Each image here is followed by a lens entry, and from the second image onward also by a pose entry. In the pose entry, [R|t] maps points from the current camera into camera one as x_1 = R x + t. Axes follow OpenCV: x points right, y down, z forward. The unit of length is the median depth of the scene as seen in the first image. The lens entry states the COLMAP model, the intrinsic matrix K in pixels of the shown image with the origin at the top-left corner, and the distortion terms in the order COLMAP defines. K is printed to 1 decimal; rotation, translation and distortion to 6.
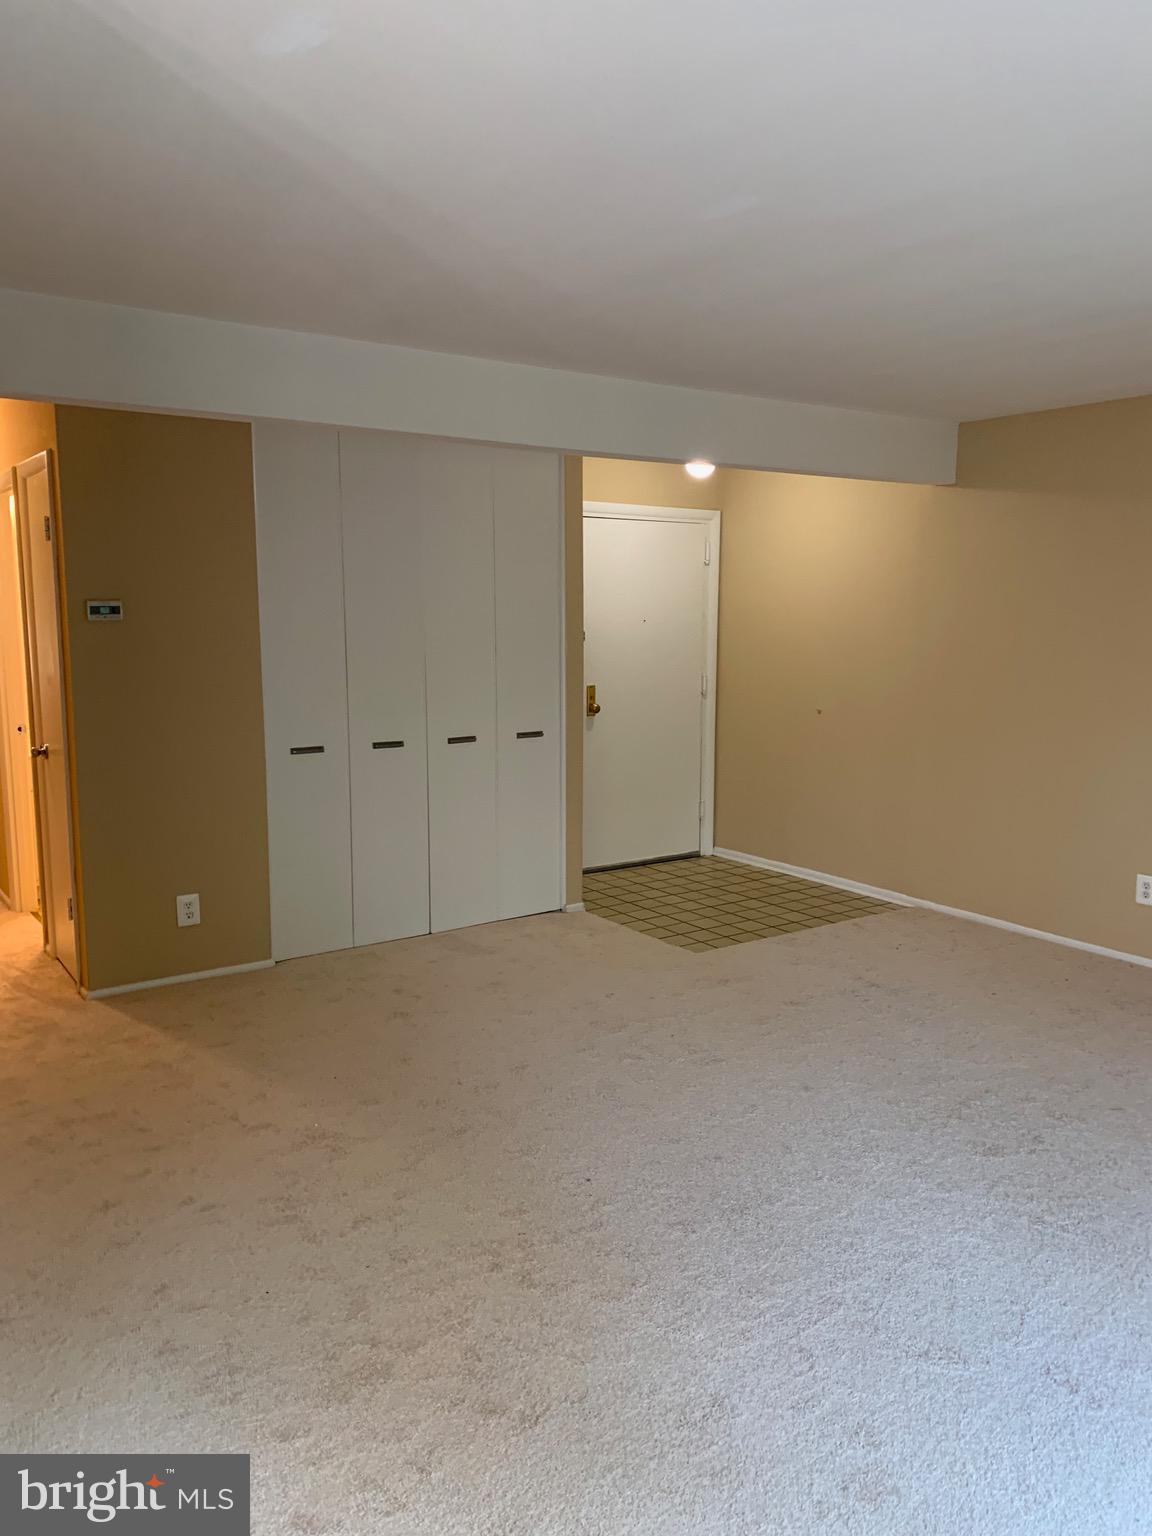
lens RADIAL K [[1159.3, 0, 591.3], [0, 1159.3, 775.2], [0, 0, 1]] dist [0.012333, -0.008261]
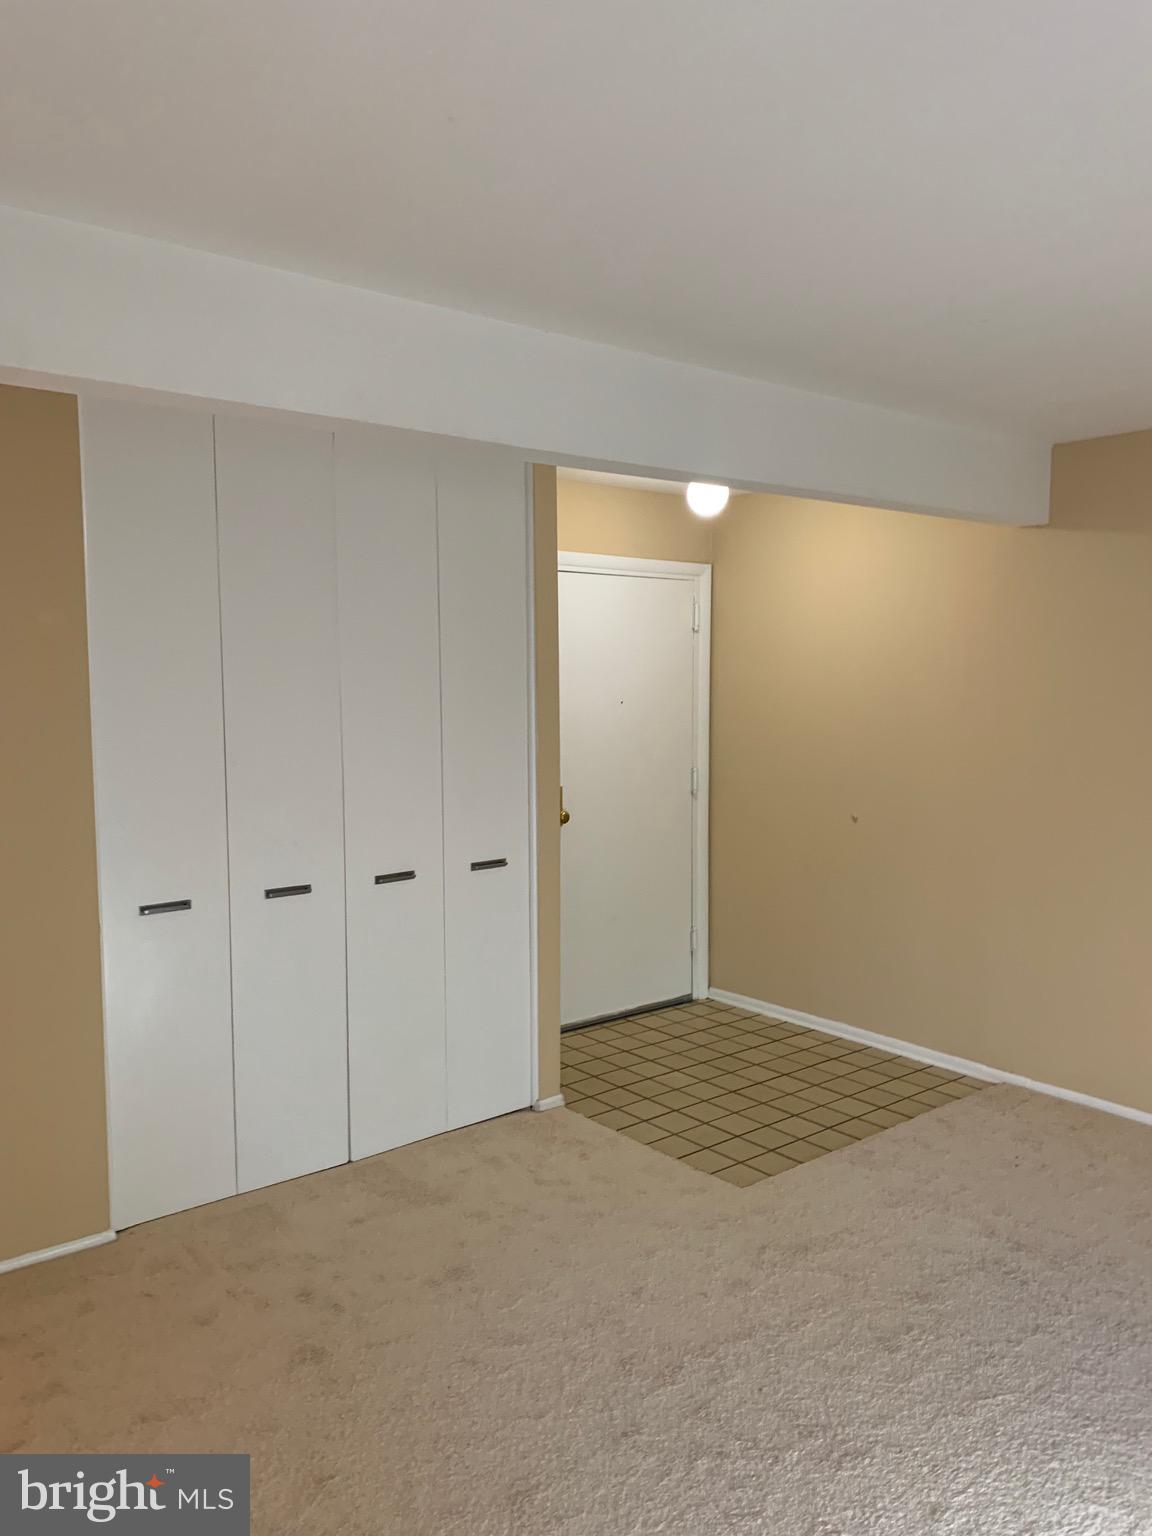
lens RADIAL K [[1159.3, 0, 564.5], [0, 1159.3, 754.8], [0, 0, 1]] dist [0.012333, -0.008261]
pose [[0.997866, -0.011844, 0.064215, -0.049396], [0.016578, 0.997142, -0.073702, -0.048113], [-0.063159, 0.074610, 0.995211, 0.263825]]
